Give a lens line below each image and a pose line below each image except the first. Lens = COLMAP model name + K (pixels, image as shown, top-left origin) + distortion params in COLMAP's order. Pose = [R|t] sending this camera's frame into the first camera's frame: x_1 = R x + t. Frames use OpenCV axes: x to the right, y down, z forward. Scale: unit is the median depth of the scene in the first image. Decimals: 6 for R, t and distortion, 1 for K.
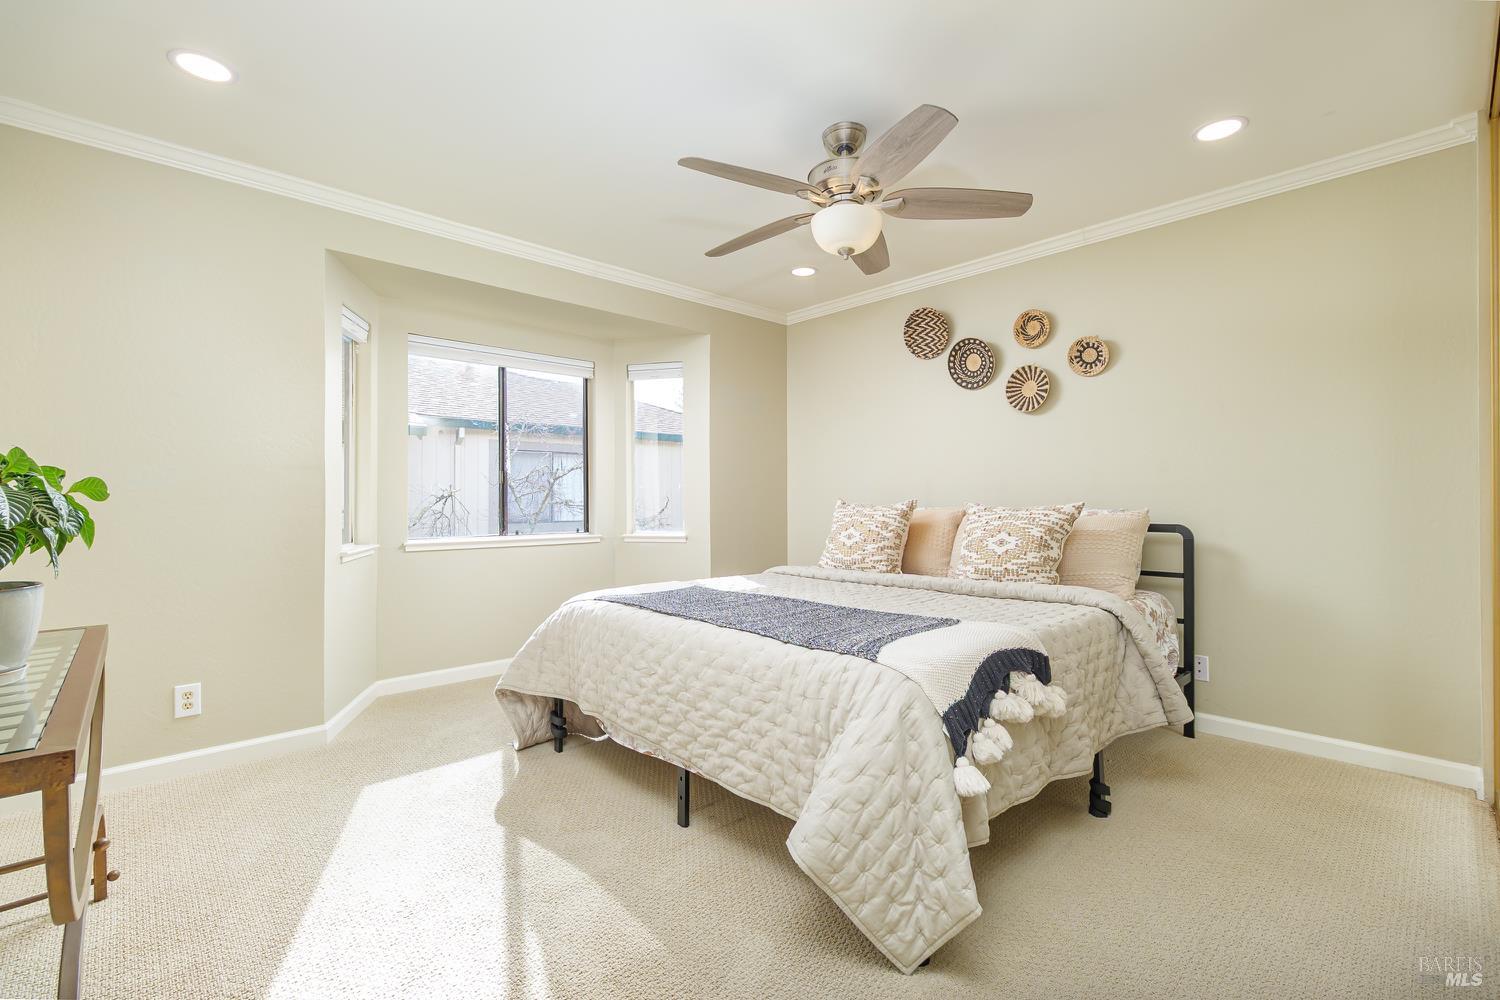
lens RADIAL K [[669.3, 0, 761.5], [0, 669.3, 503.4], [0, 0, 1]] dist [0.000230, 0.000396]
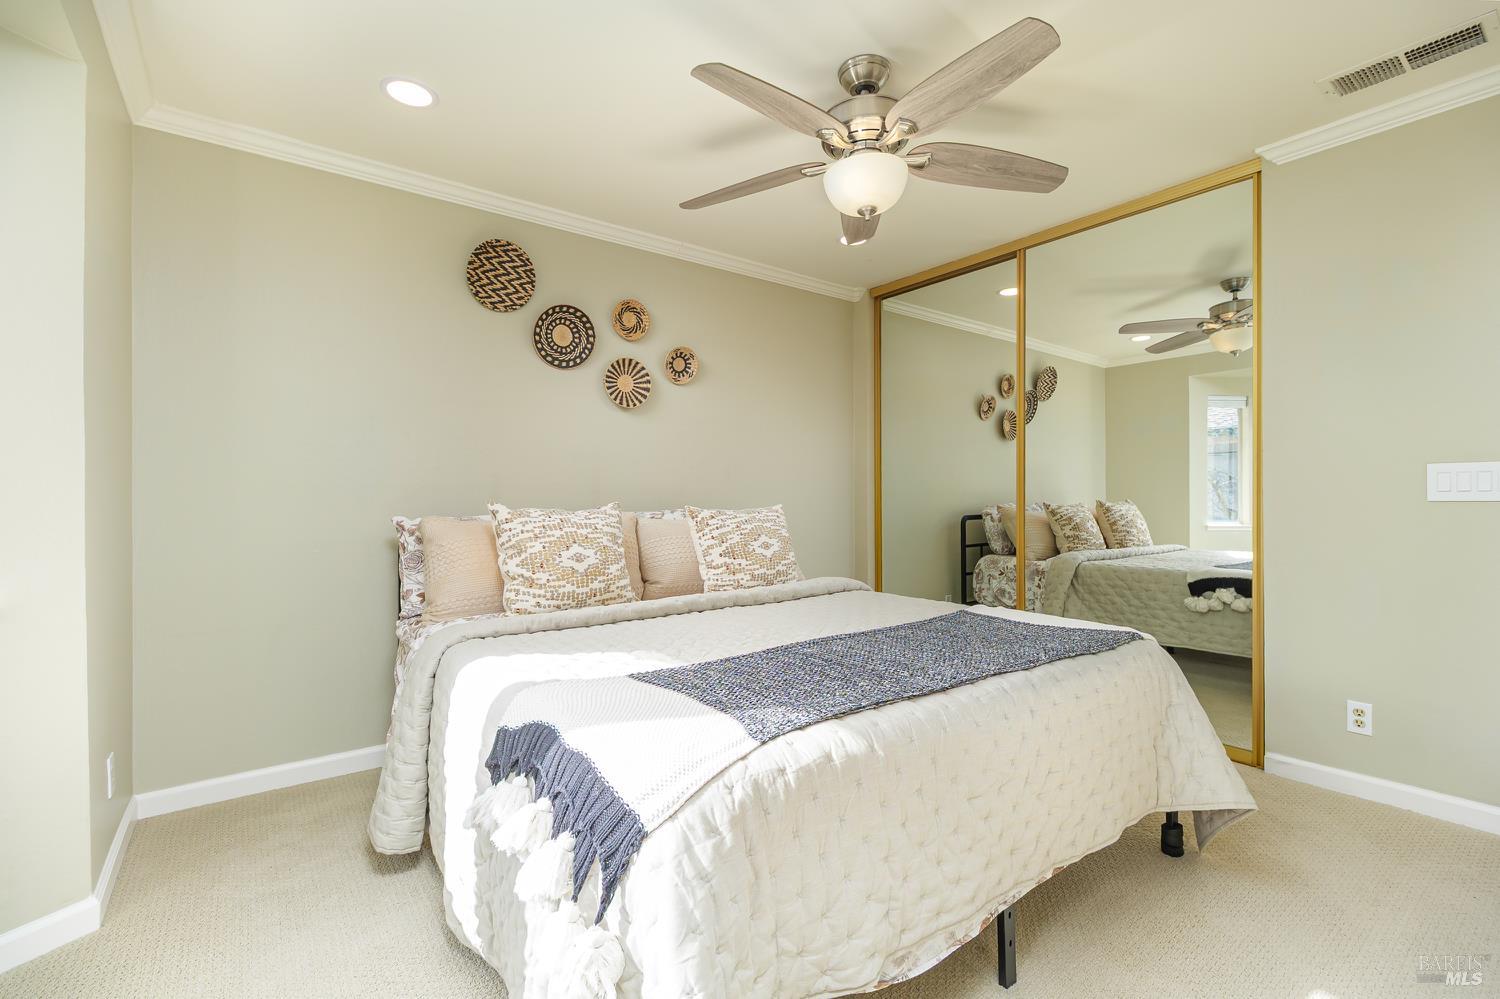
lens RADIAL K [[669.3, 0, 757.5], [0, 669.3, 497.6], [0, 0, 1]] dist [0.000230, 0.000396]
pose [[0.118910, 0.007480, 0.992877, -0.498329], [0.010962, 0.999901, -0.008846, -0.002918], [-0.992845, 0.011936, 0.118816, 0.713800]]
